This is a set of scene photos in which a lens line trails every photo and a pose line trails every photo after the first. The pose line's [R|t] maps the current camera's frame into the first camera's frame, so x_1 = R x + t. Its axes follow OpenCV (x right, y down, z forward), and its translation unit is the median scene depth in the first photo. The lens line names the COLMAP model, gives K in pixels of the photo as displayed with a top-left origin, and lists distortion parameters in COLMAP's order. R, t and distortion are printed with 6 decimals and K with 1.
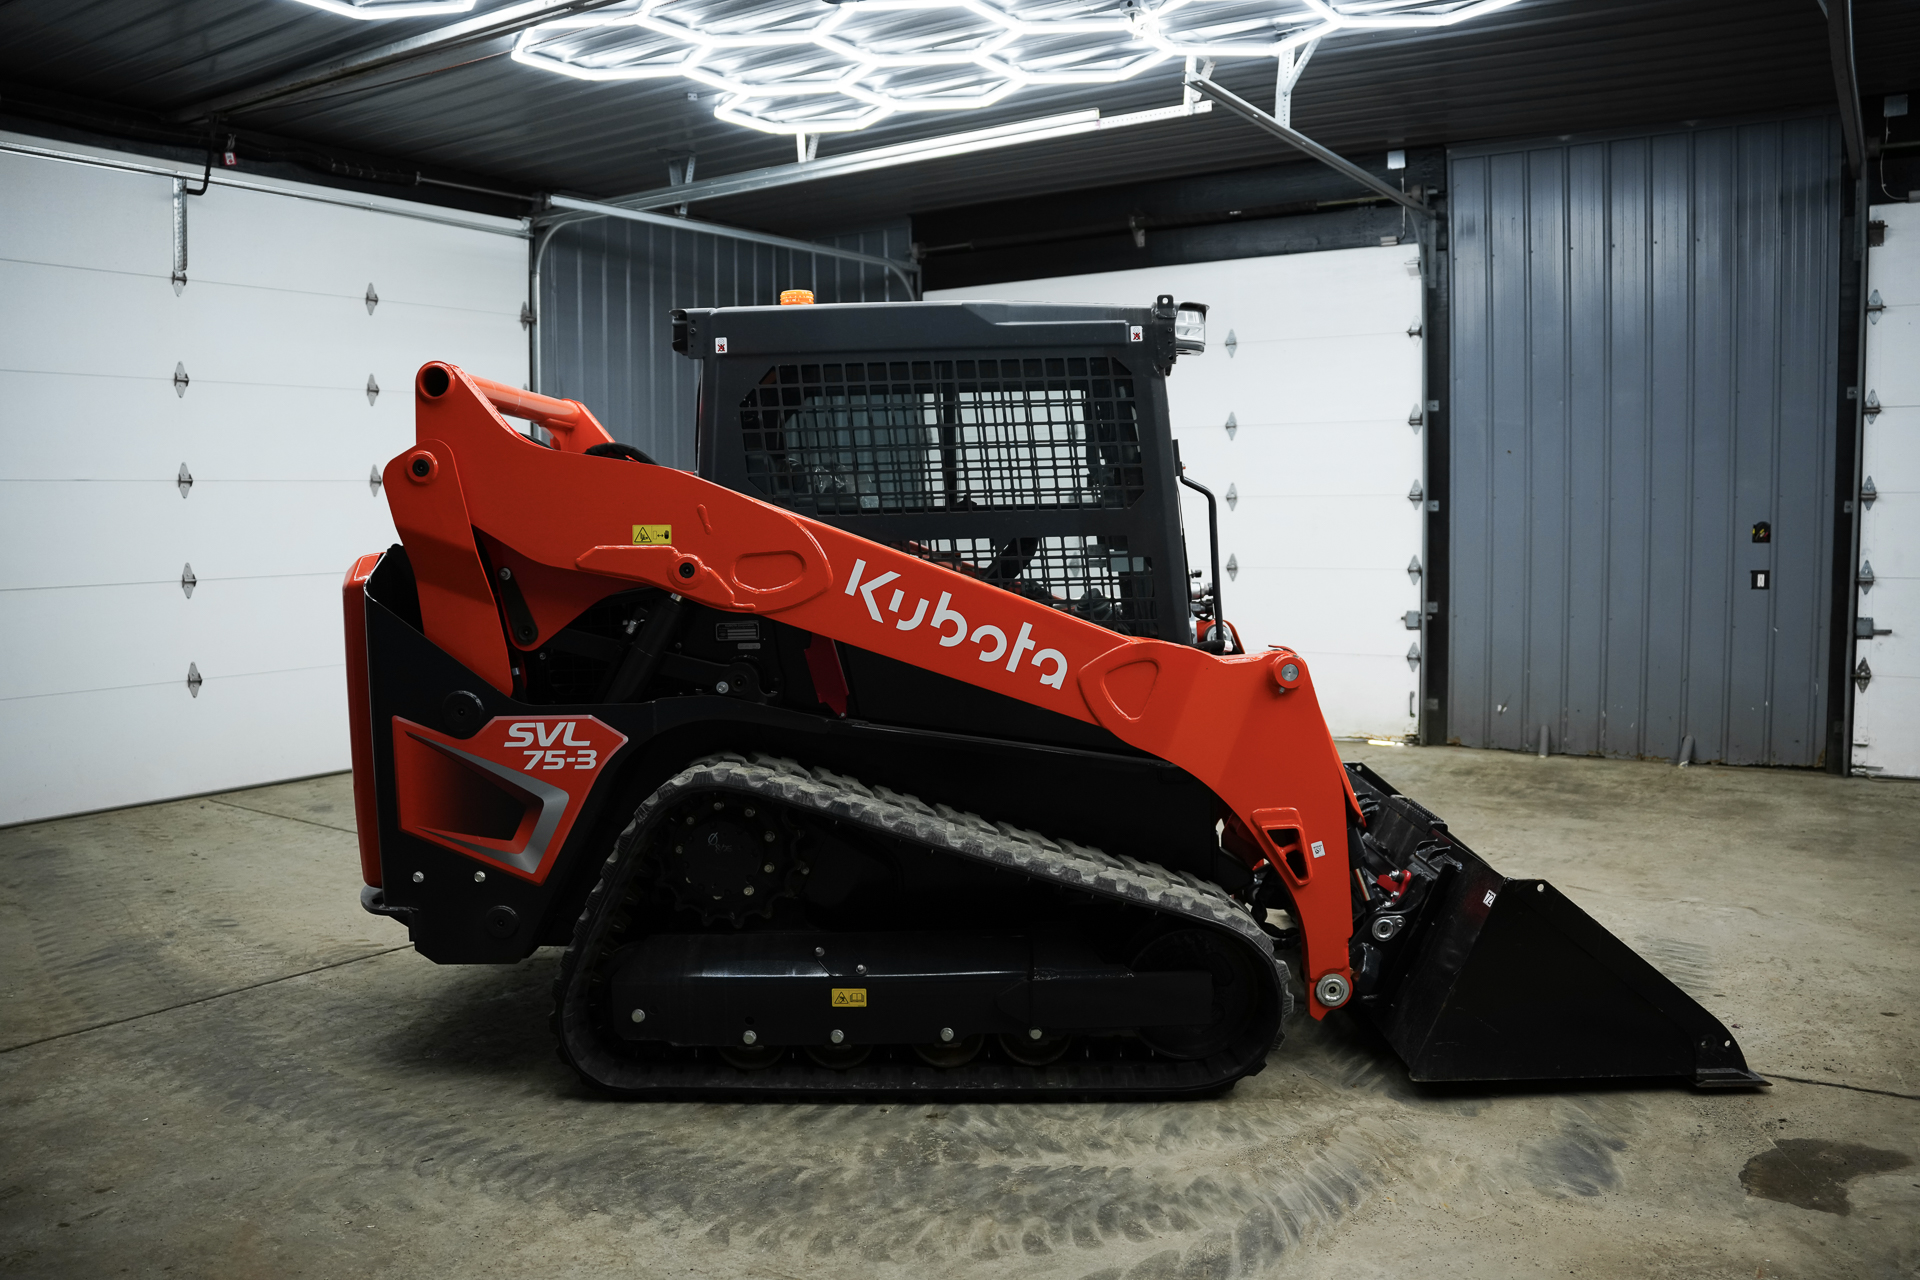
lens RADIAL K [[1533.1, 0, 936.3], [0, 1533.1, 638.7], [0, 0, 1]] dist [-0.155295, 0.066383]
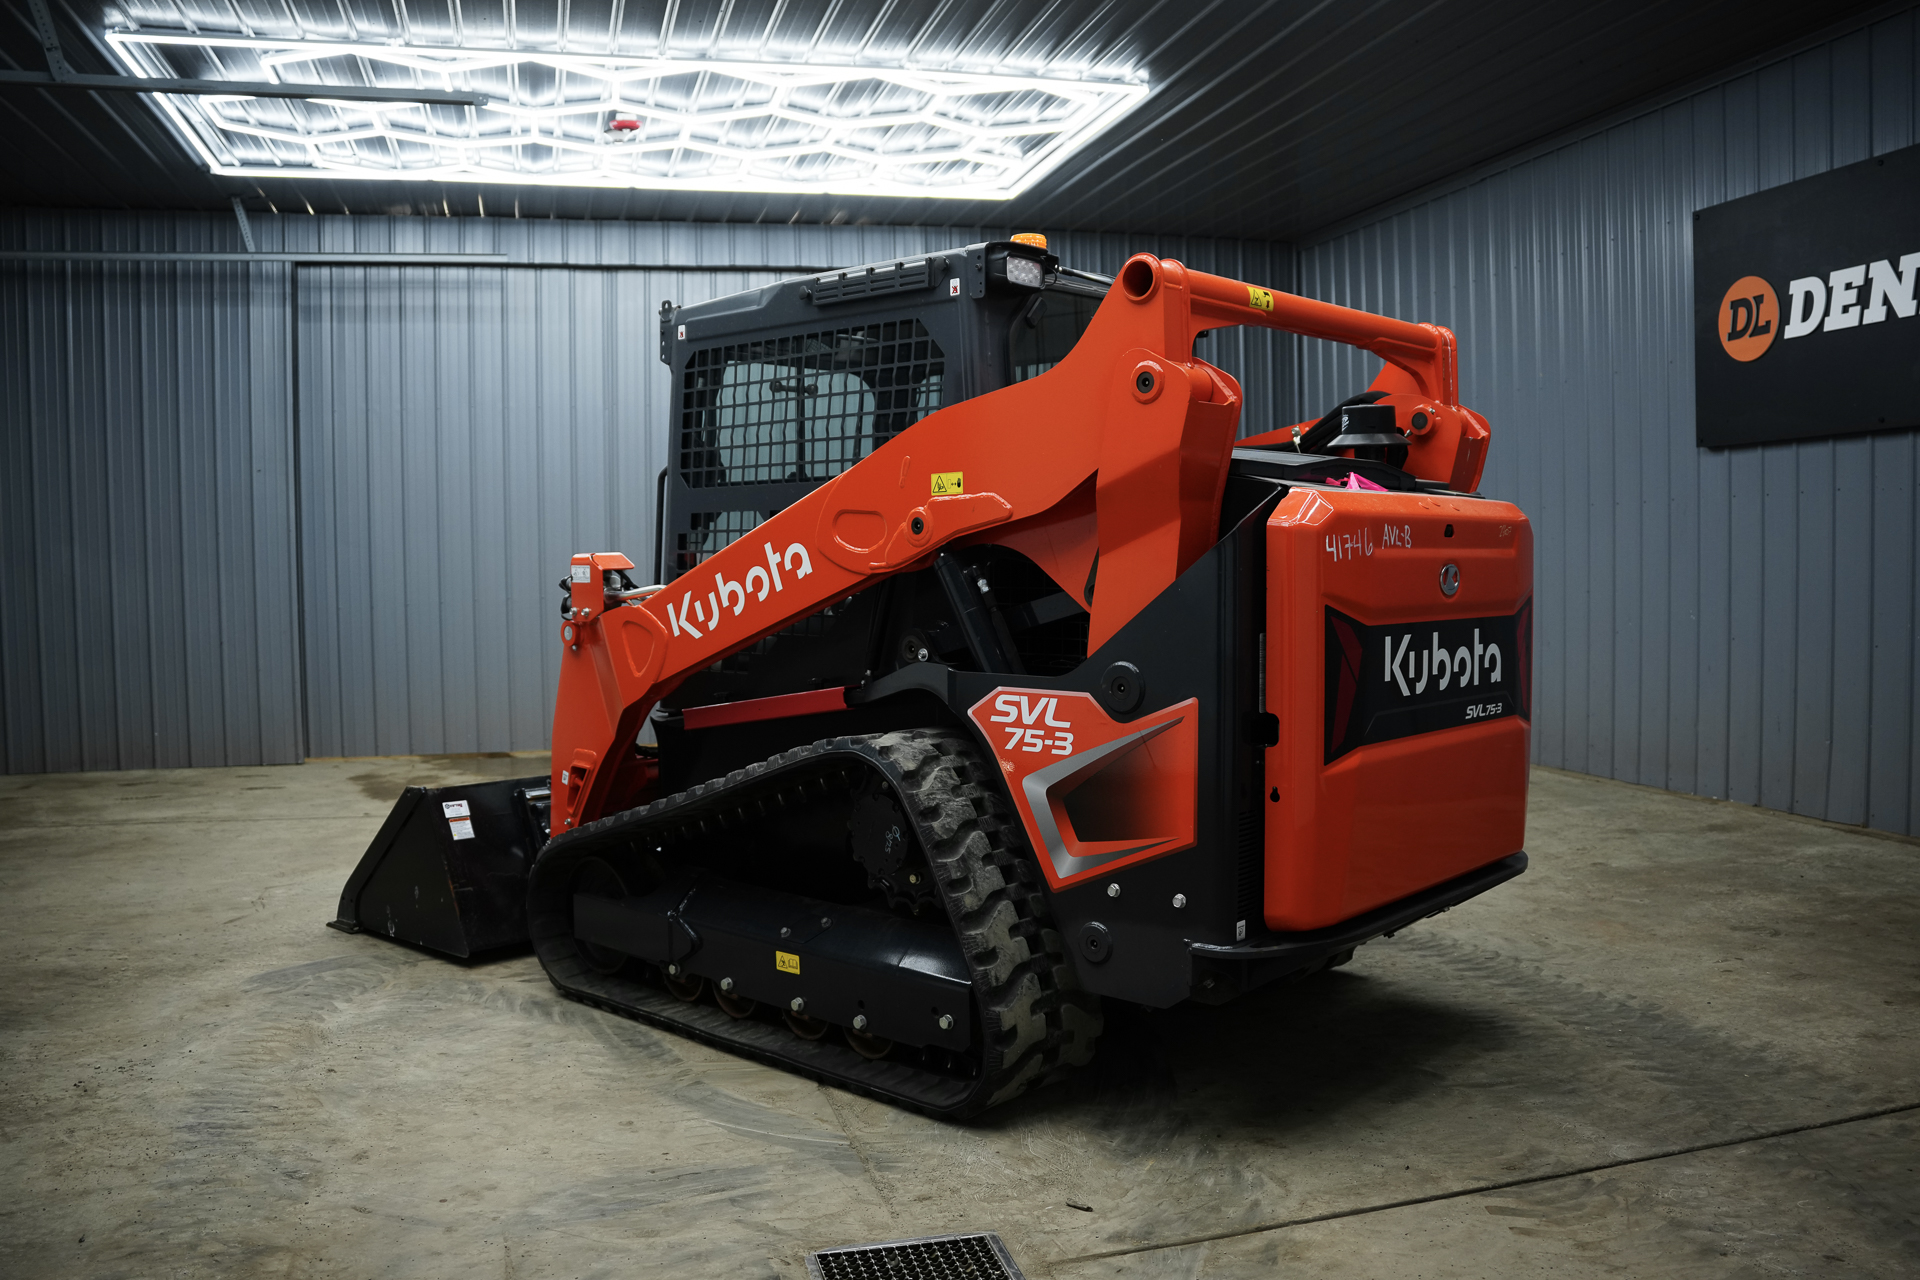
lens RADIAL K [[1596.5, 0, 1001.7], [0, 1596.5, 634.4], [0, 0, 1]] dist [-0.174717, 0.097452]
pose [[-0.767915, -0.004795, 0.640533, -0.647575], [0.074238, 0.992567, 0.096431, -0.078302], [-0.636235, 0.121603, -0.761852, 1.654564]]
